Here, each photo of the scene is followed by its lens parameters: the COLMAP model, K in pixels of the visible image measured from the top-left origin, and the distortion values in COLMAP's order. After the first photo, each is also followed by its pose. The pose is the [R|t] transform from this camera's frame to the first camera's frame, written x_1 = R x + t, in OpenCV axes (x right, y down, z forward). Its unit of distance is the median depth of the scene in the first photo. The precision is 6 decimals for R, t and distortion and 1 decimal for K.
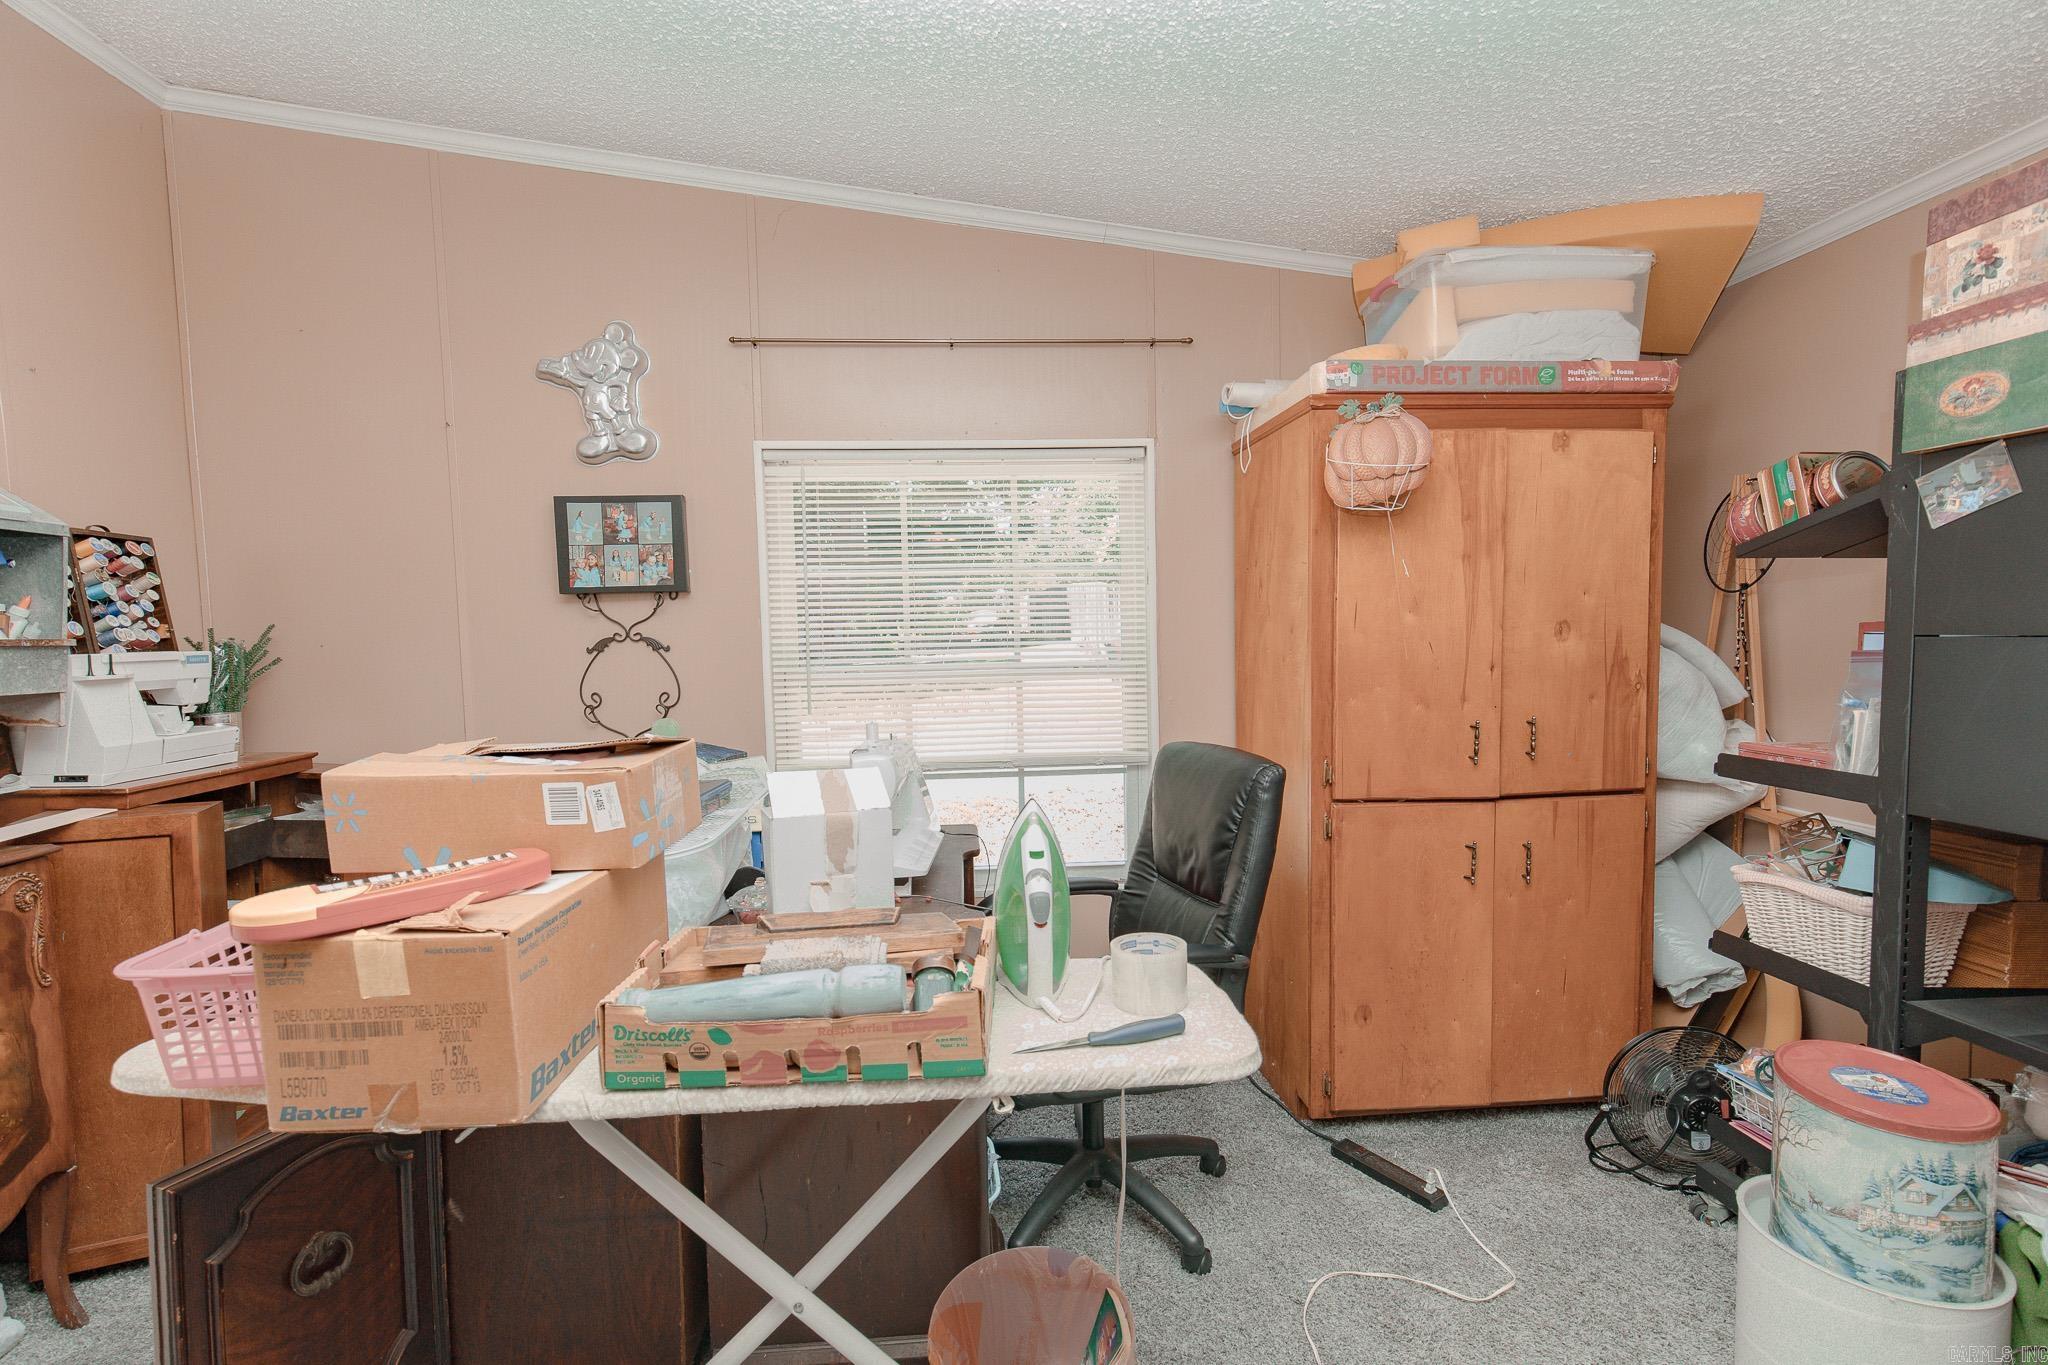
lens RADIAL K [[918.0, 0, 1022.7], [0, 918.0, 681.3], [0, 0, 1]] dist [0.003078, -0.000074]
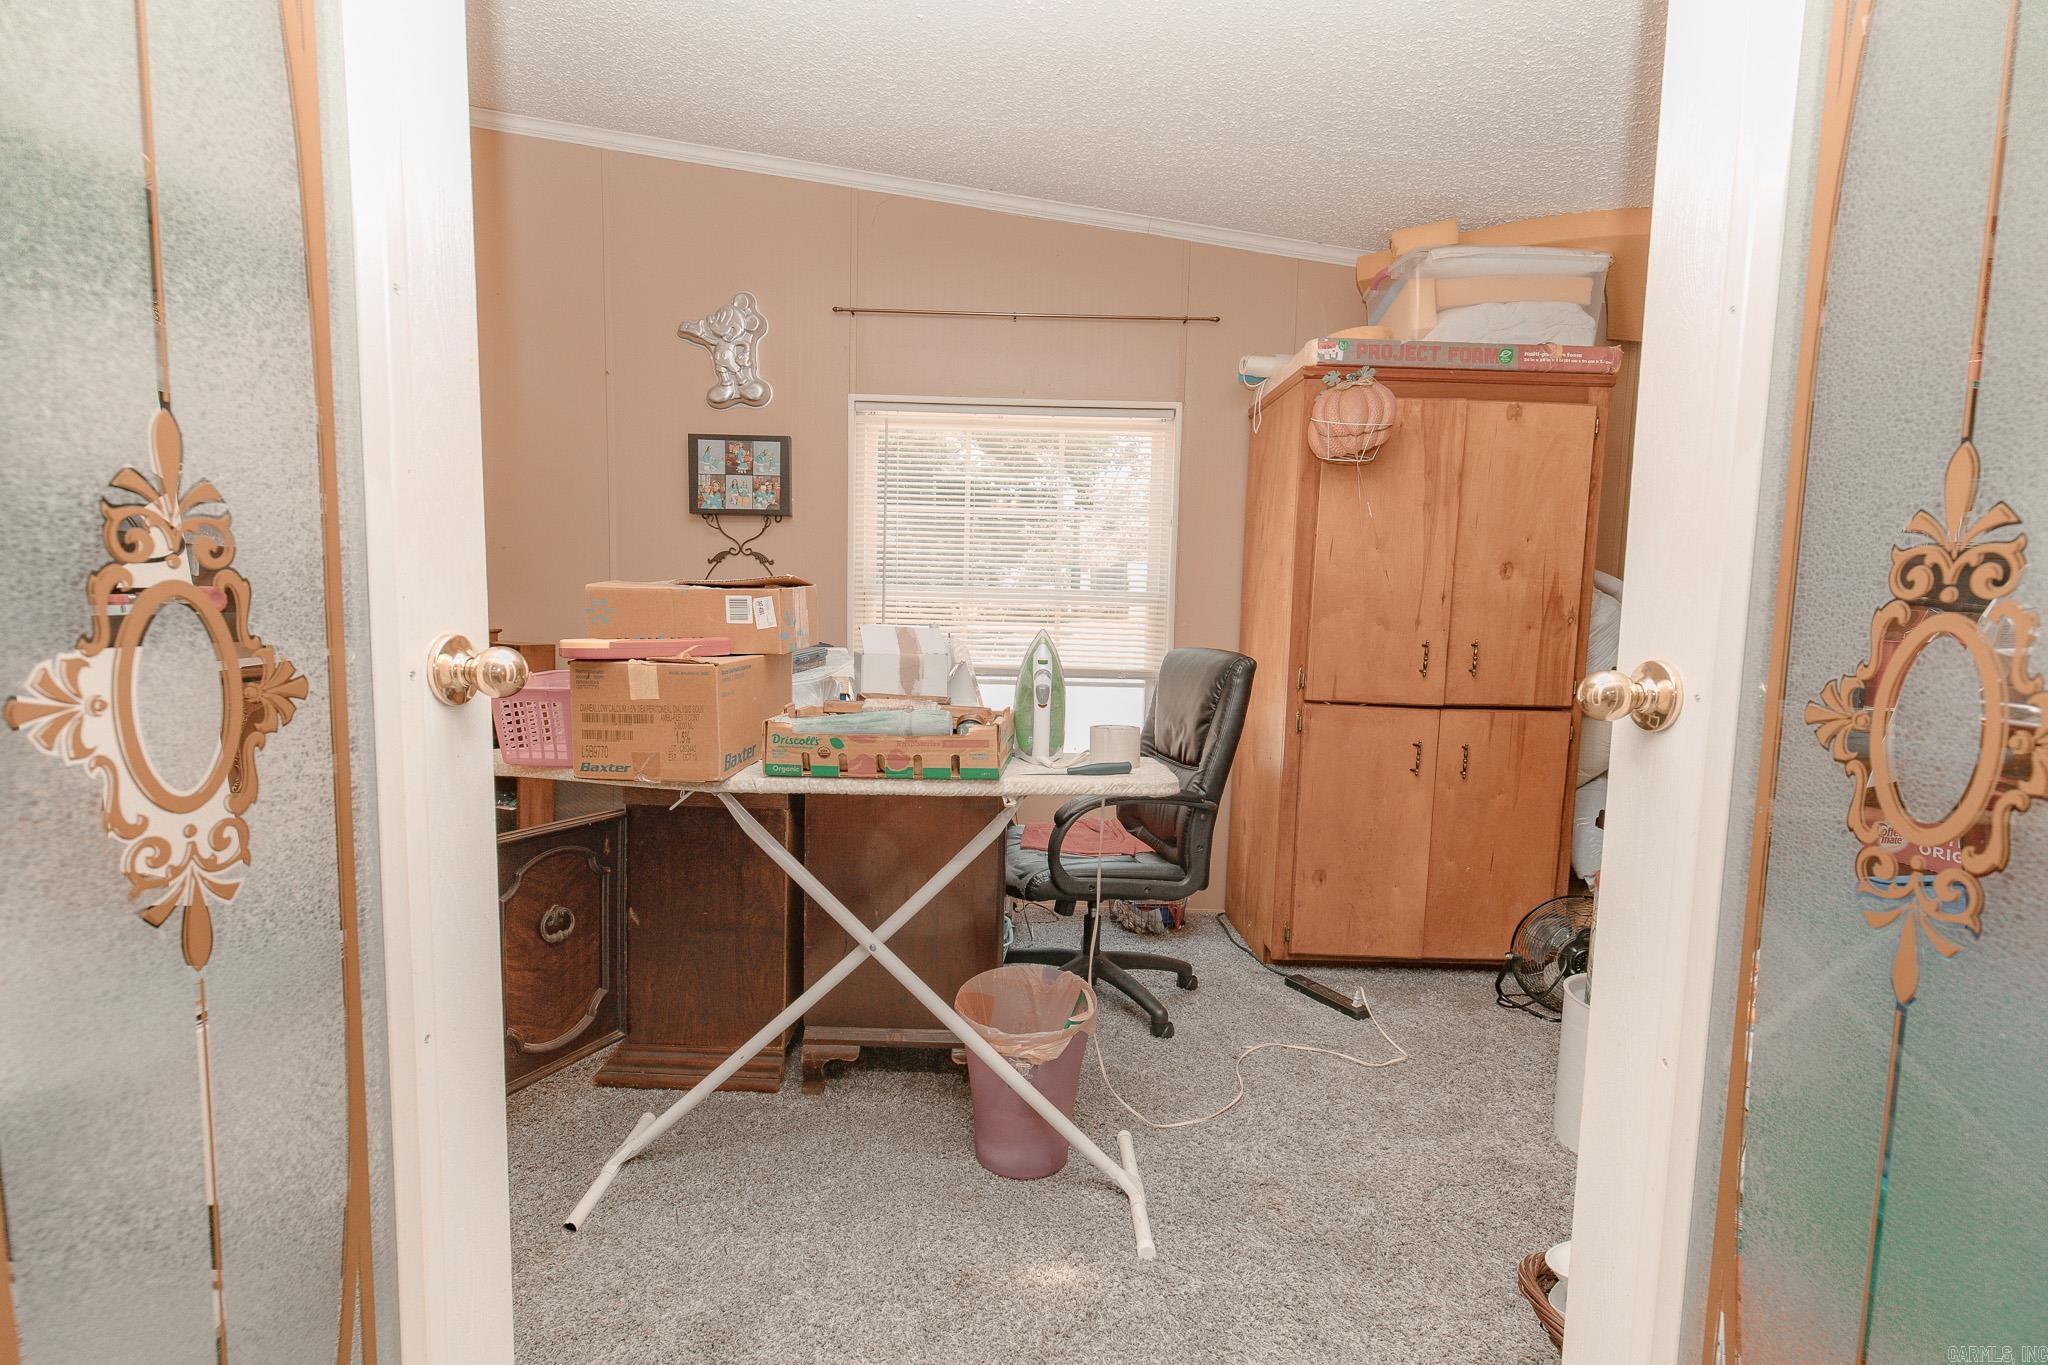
lens RADIAL K [[918.0, 0, 1020.0], [0, 918.0, 686.6], [0, 0, 1]] dist [0.003078, -0.000074]
pose [[0.996502, 0.052071, -0.065356, 0.038739], [-0.050217, 0.998297, 0.029704, 0.092938], [0.066792, -0.026318, 0.997420, -0.247082]]
